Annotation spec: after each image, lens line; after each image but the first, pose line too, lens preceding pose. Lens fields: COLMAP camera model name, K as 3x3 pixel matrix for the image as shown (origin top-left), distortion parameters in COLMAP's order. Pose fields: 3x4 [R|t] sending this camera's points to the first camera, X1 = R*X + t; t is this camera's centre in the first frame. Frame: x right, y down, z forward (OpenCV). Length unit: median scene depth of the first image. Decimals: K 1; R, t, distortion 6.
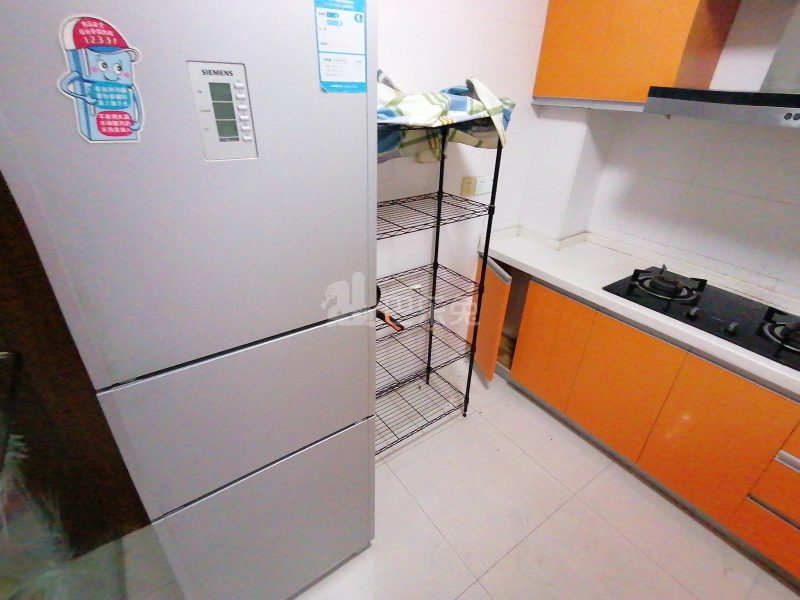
lens RADIAL K [[397.8, 0, 402.6], [0, 397.8, 303.8], [0, 0, 1]] dist [0.048020, -0.031774]
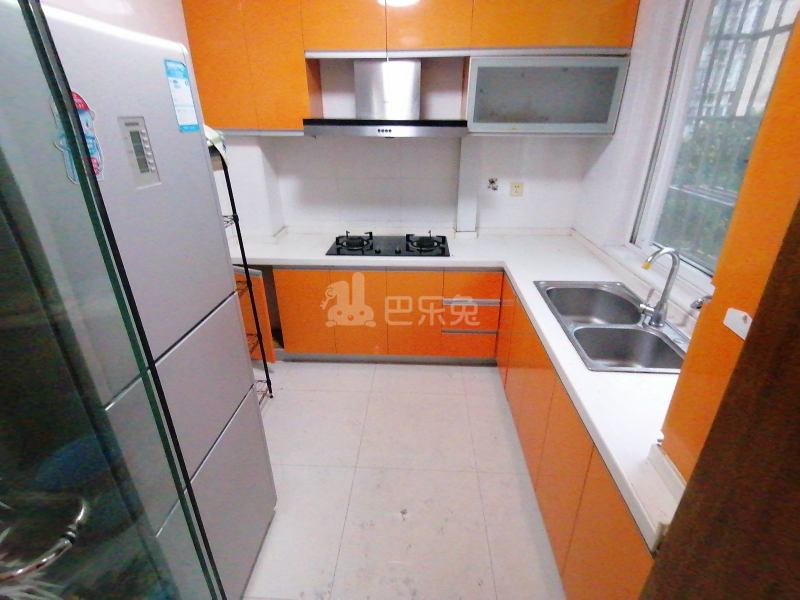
lens RADIAL K [[397.8, 0, 402.6], [0, 397.8, 303.8], [0, 0, 1]] dist [0.048020, -0.031774]
pose [[0.622560, -0.364803, 0.692342, -0.472975], [0.405836, 0.906940, 0.112945, 0.087799], [-0.669115, 0.210662, 0.712675, -0.204918]]
